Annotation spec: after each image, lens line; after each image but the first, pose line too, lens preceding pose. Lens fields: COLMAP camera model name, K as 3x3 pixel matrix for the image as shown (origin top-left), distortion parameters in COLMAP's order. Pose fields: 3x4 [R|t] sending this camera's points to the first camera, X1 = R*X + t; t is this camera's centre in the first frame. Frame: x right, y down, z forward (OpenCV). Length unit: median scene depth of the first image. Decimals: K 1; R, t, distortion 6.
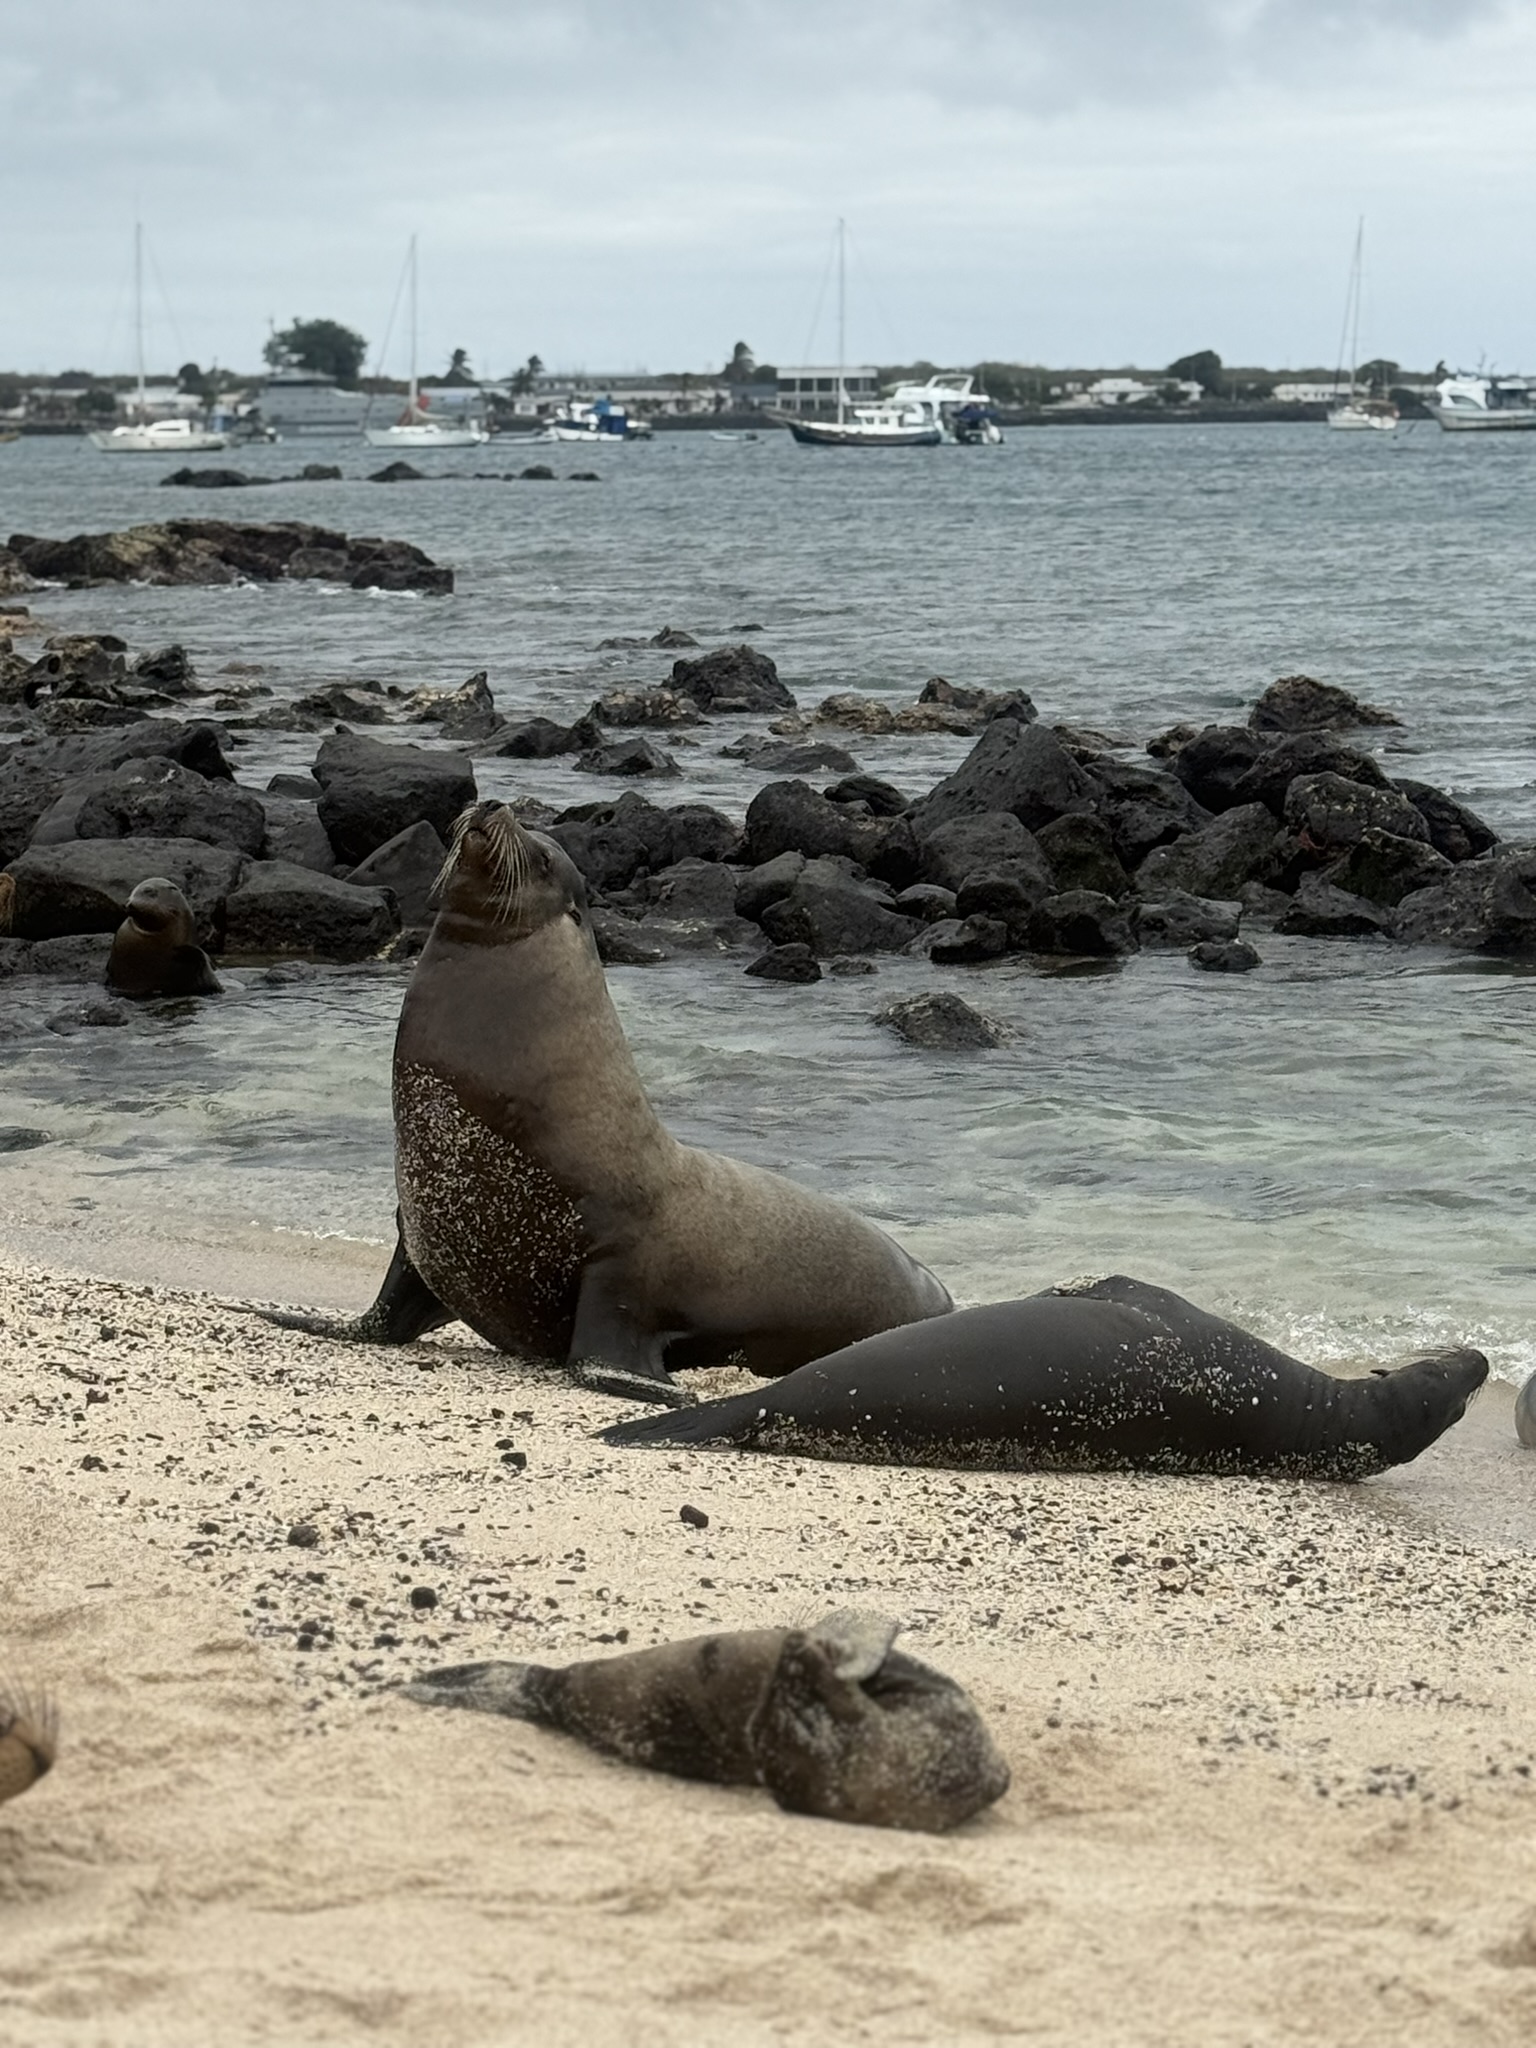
lens RADIAL K [[4781.6, 0, 767.6], [0, 4781.6, 1024.5], [0, 0, 1]] dist [0.162649, 0.000000]
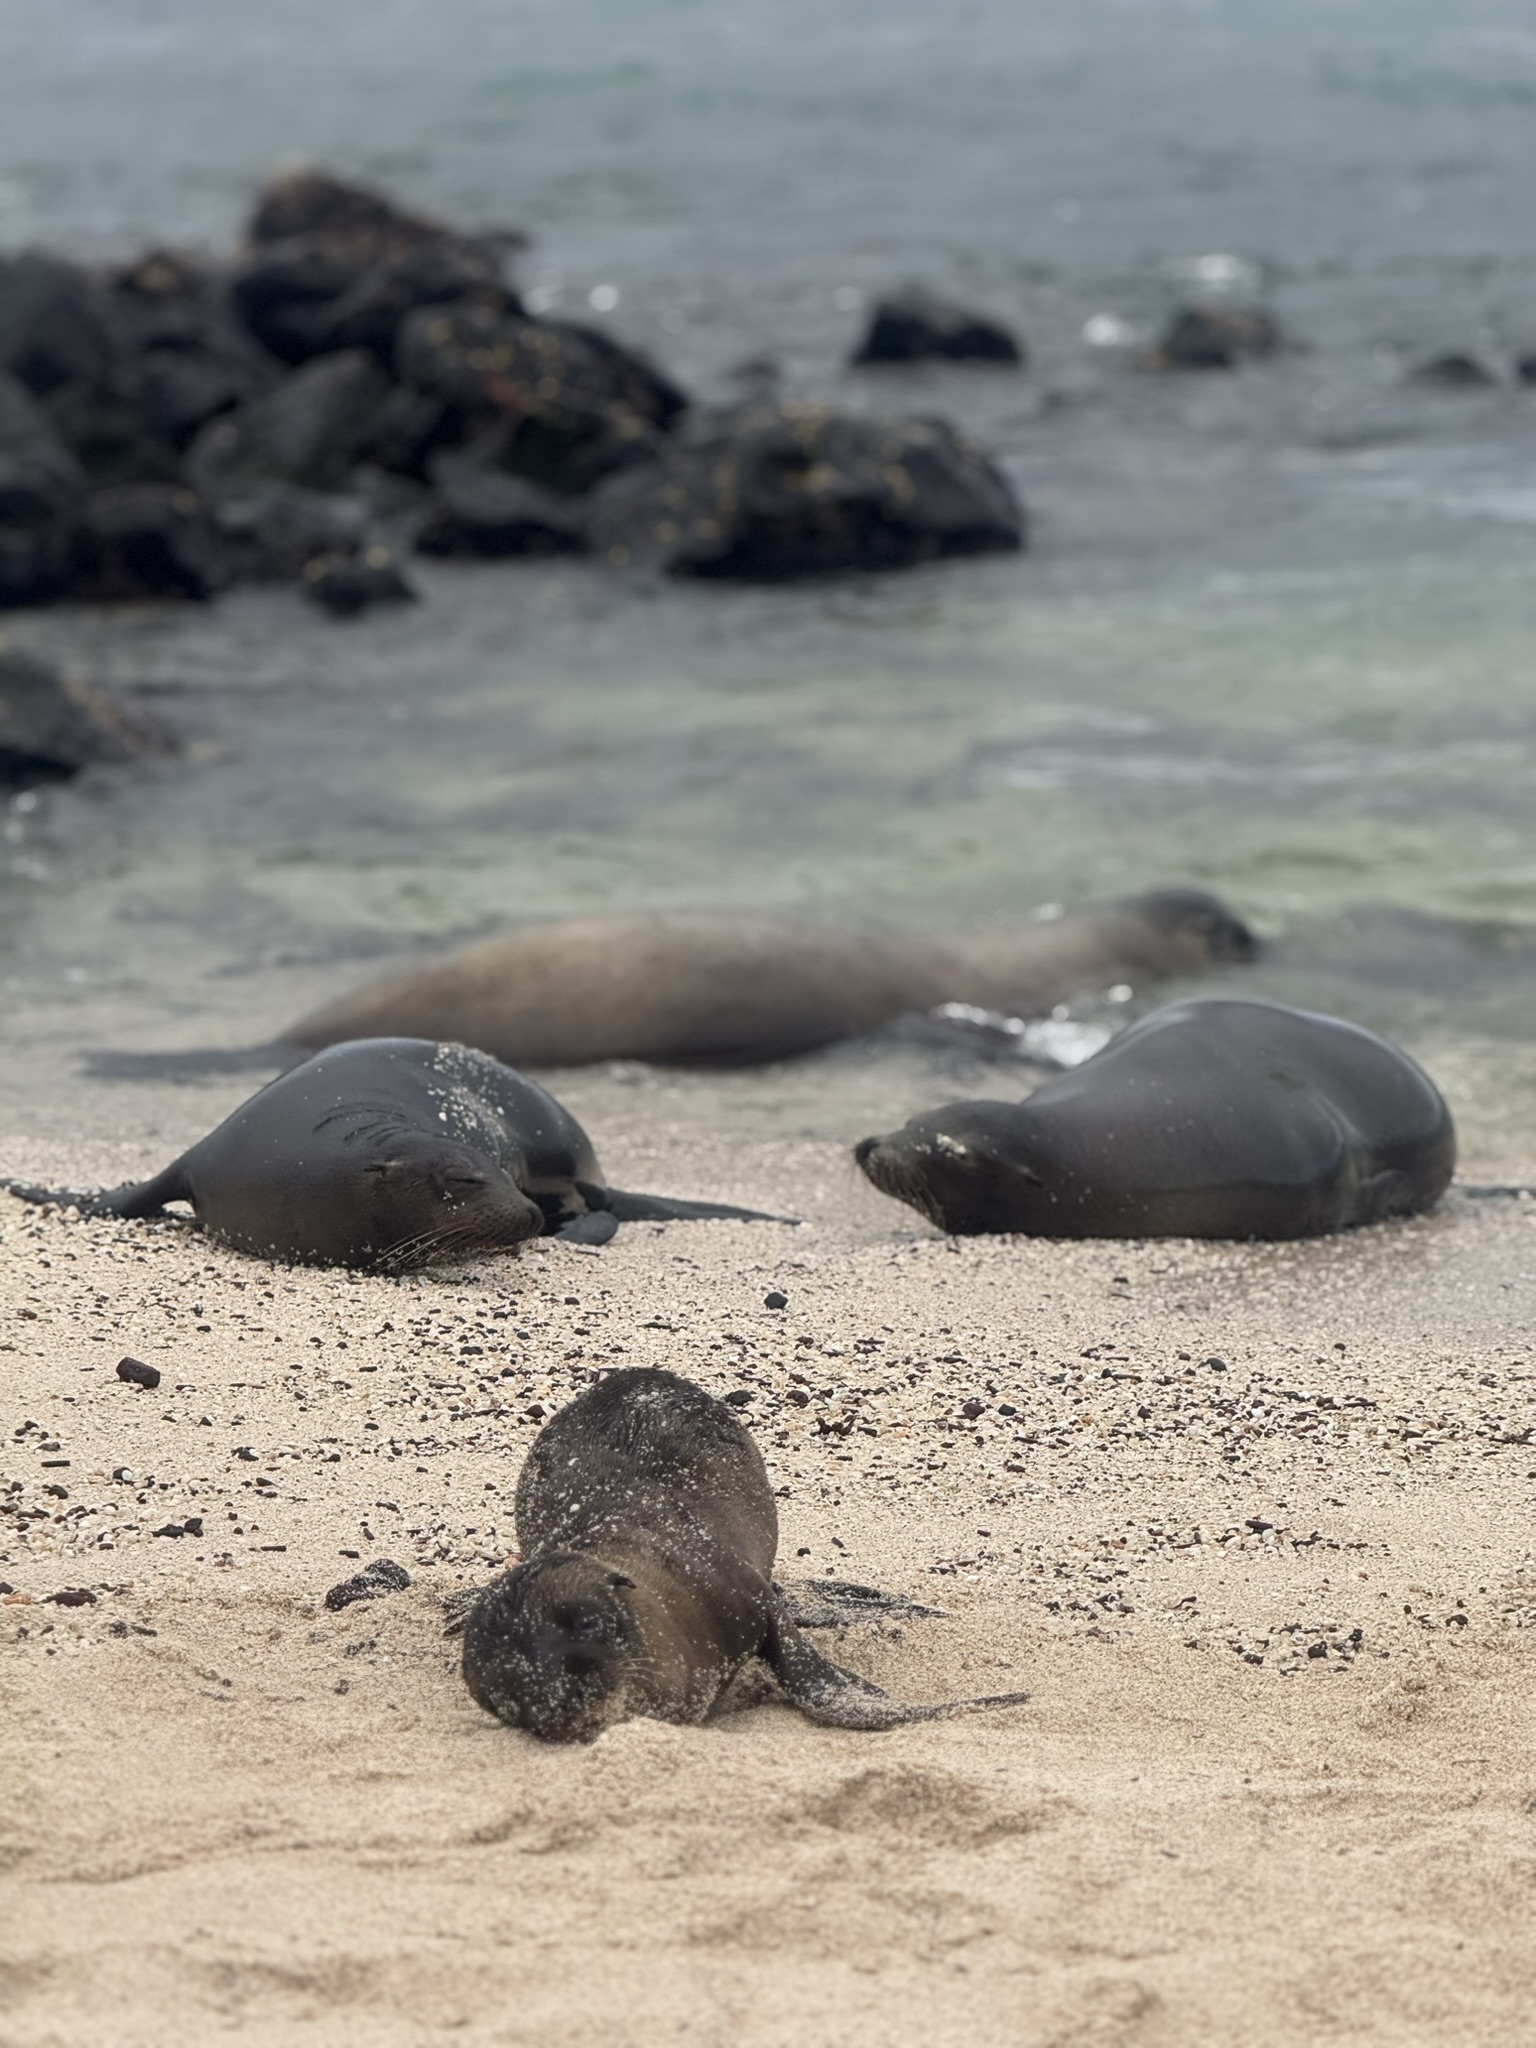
lens RADIAL K [[7232.6, 0, 768.3], [0, 7232.6, 1023.6], [0, 0, 1]] dist [0.269344, 0.000000]
pose [[0.977242, -0.046680, 0.206930, -0.163947], [0.037549, 0.998149, 0.047838, 0.004373], [-0.208780, -0.038979, 0.977186, -0.068046]]
